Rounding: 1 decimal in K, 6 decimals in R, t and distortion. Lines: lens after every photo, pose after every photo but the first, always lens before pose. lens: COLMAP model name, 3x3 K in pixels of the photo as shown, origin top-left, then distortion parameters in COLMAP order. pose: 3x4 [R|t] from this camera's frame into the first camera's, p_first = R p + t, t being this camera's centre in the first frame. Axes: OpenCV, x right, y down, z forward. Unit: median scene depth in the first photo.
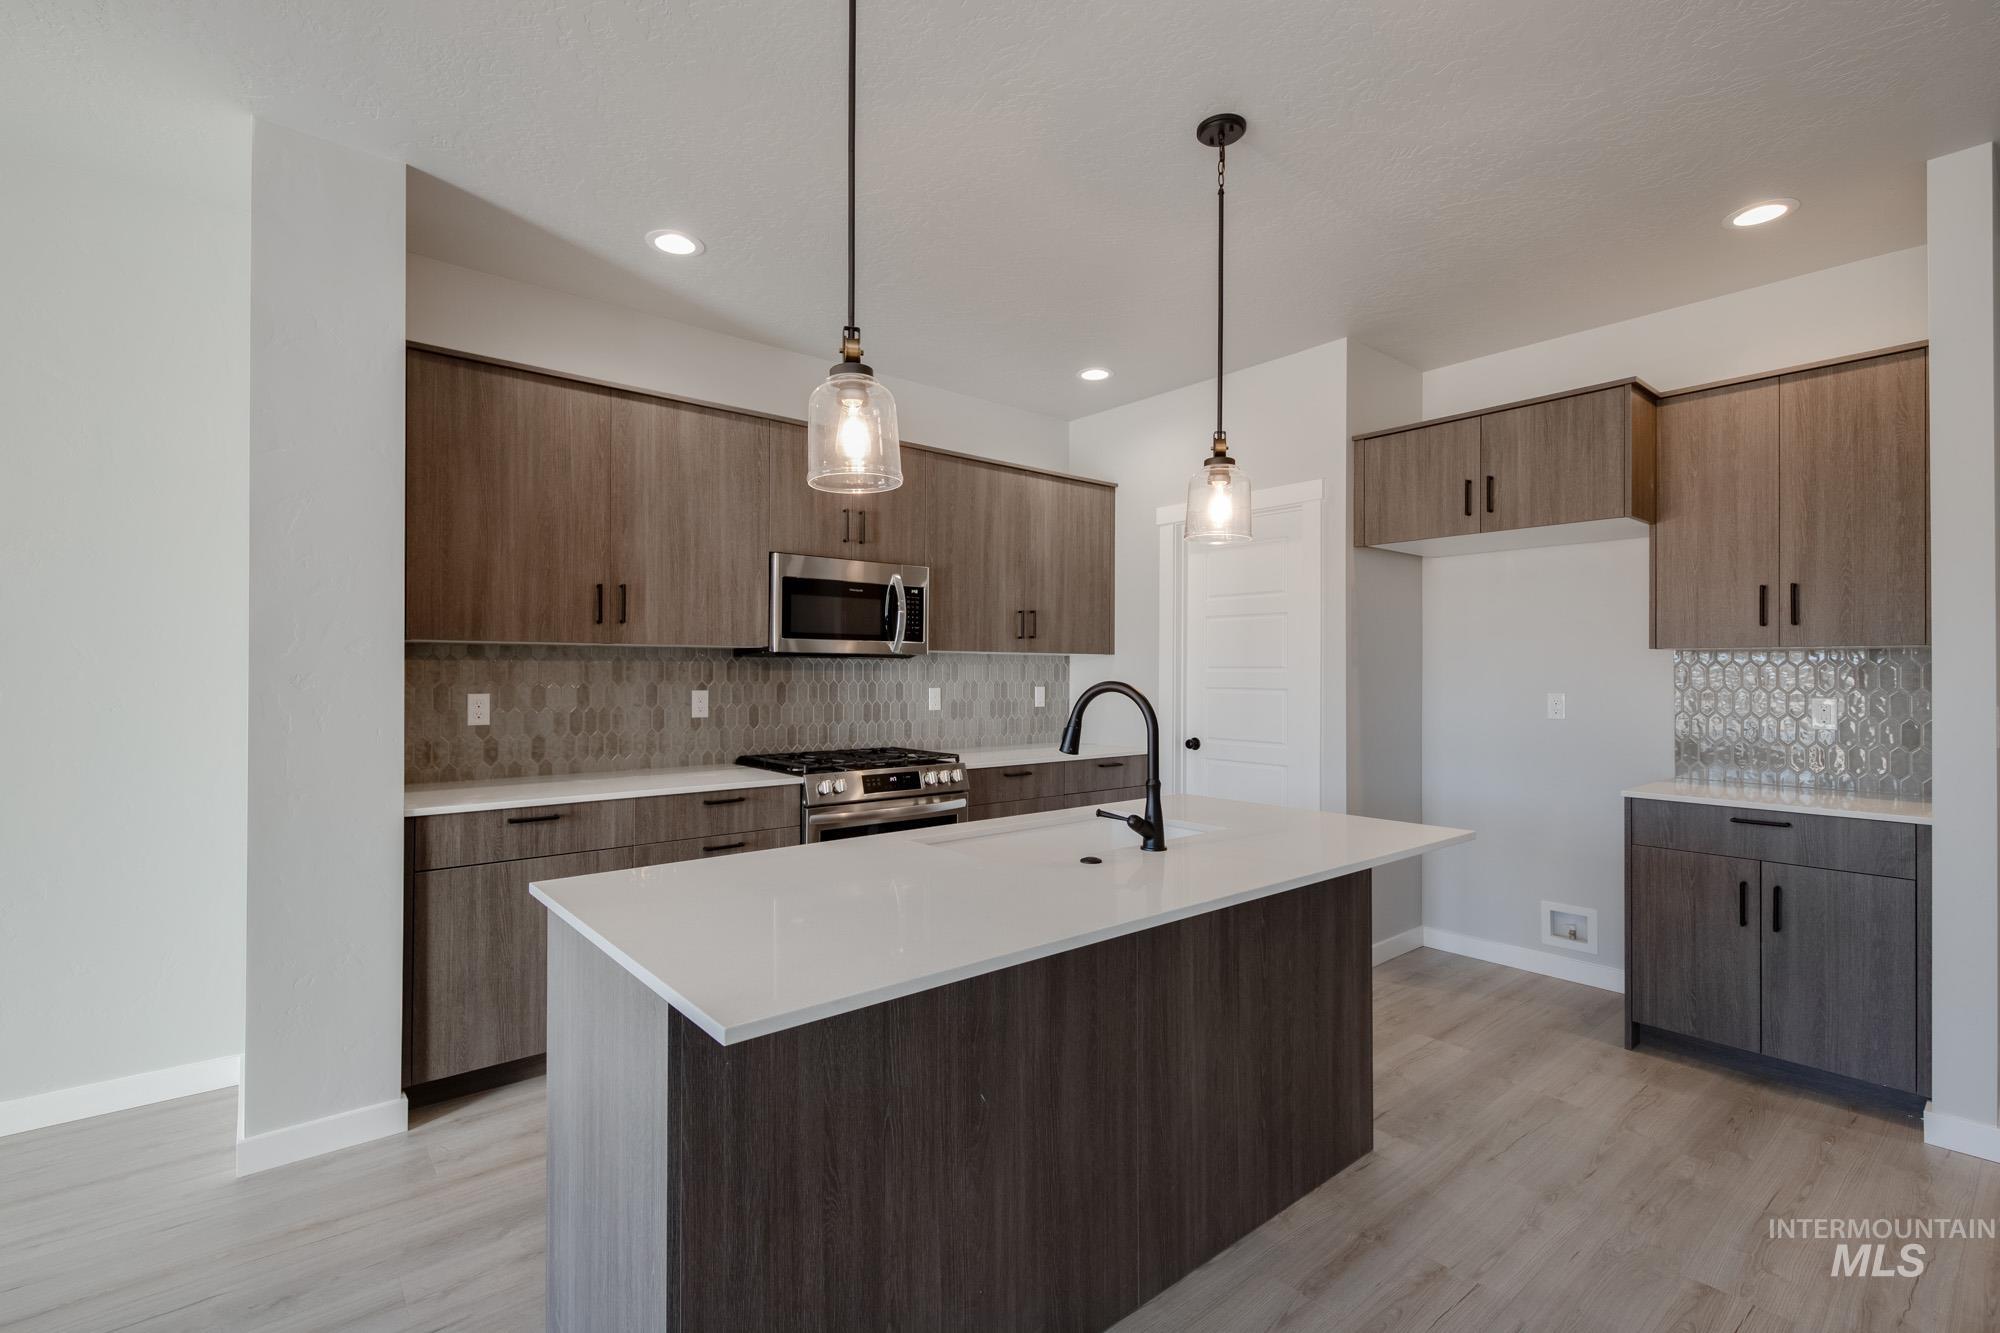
lens RADIAL K [[888.3, 0, 987.8], [0, 888.3, 667.1], [0, 0, 1]] dist [0.009071, -0.003201]
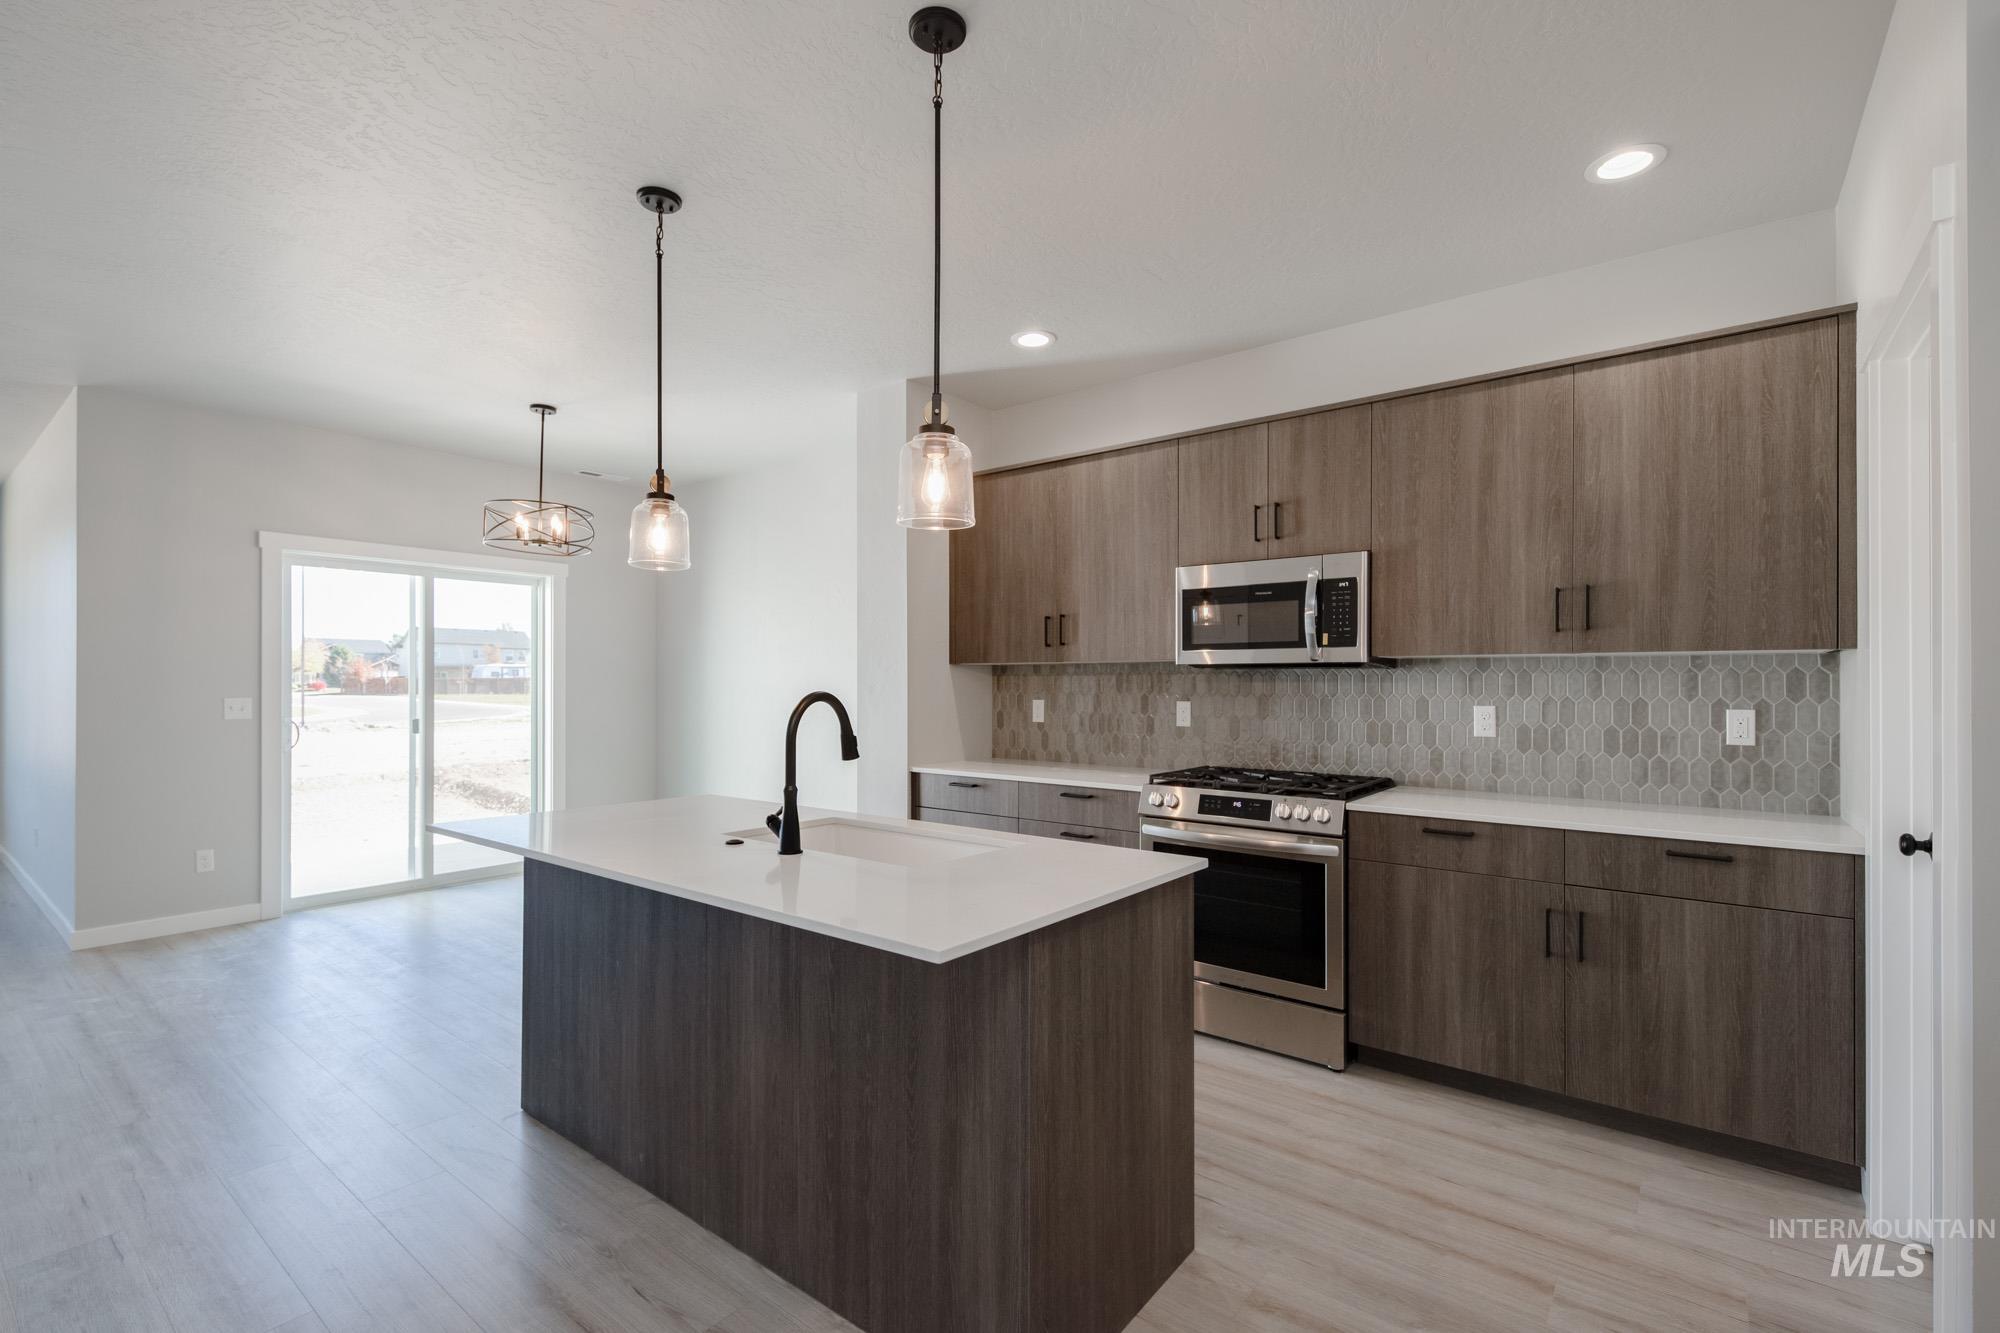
lens RADIAL K [[888.3, 0, 995.3], [0, 888.3, 677.0], [0, 0, 1]] dist [0.009071, -0.003201]
pose [[0.216596, -0.008441, -0.976225, 0.804595], [0.005815, 0.999956, -0.007356, 0.004380], [0.976244, -0.004084, 0.216636, 0.644923]]
